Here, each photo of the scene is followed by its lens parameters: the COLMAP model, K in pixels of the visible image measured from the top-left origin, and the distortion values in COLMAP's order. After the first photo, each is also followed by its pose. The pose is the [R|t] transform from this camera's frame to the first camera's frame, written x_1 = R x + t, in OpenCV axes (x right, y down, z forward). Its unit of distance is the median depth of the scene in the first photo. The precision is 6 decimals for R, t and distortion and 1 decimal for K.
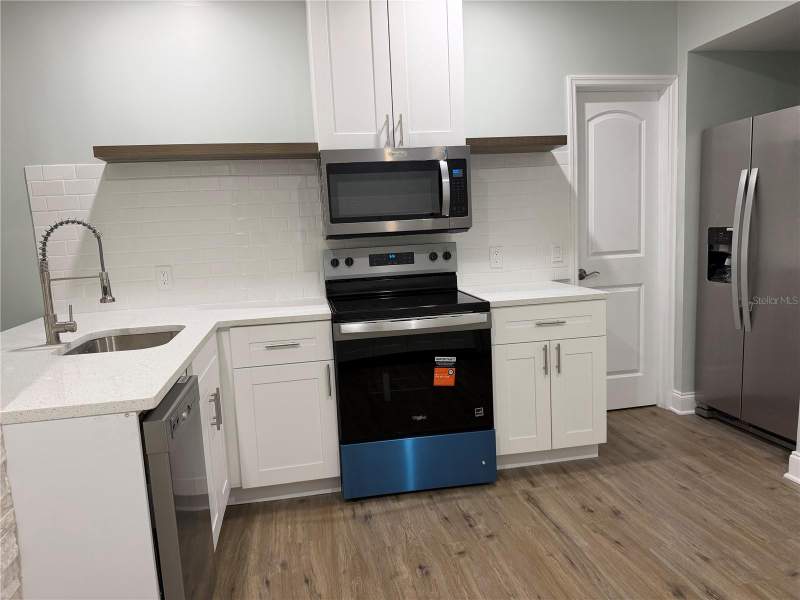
lens RADIAL K [[574.5, 0, 392.1], [0, 574.5, 297.1], [0, 0, 1]] dist [0.071598, -0.071807]
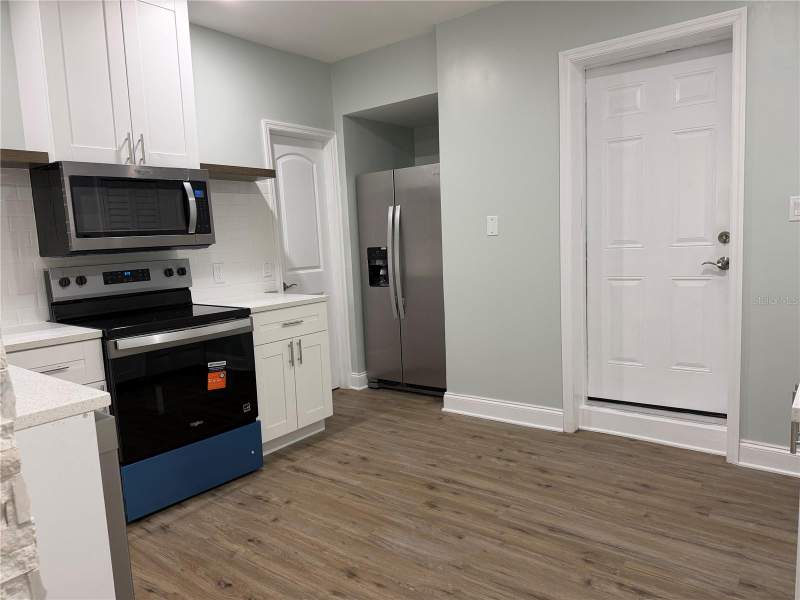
lens RADIAL K [[574.5, 0, 401.0], [0, 574.5, 299.7], [0, 0, 1]] dist [0.071598, -0.071807]
pose [[0.747126, -0.058686, 0.662087, -0.340861], [0.090675, 0.995781, -0.014058, 0.032234], [-0.658469, 0.070537, 0.749295, -0.051853]]
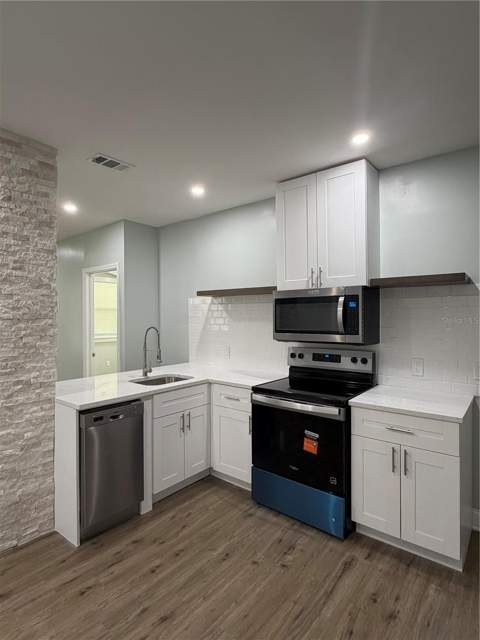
lens RADIAL K [[345.2, 0, 228.1], [0, 345.2, 316.7], [0, 0, 1]] dist [-0.002675, 0.003181]
pose [[0.640888, 0.045293, -0.766297, 0.572088], [-0.118062, 0.992196, -0.040096, -0.117059], [0.758501, 0.116168, 0.641234, 0.233669]]
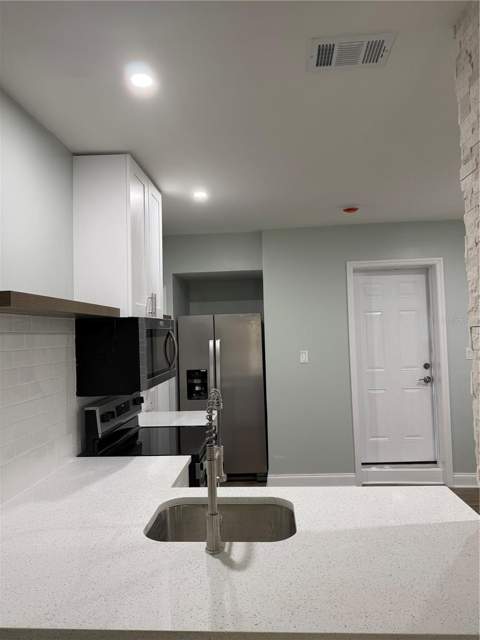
lens RADIAL K [[459.6, 0, 241.9], [0, 459.6, 316.9], [0, 0, 1]] dist [0.071598, -0.071807]
pose [[0.229642, 0.072043, 0.970605, -0.941241], [0.133684, 0.985470, -0.104776, -0.128250], [-0.964050, 0.153816, 0.216674, 0.593802]]
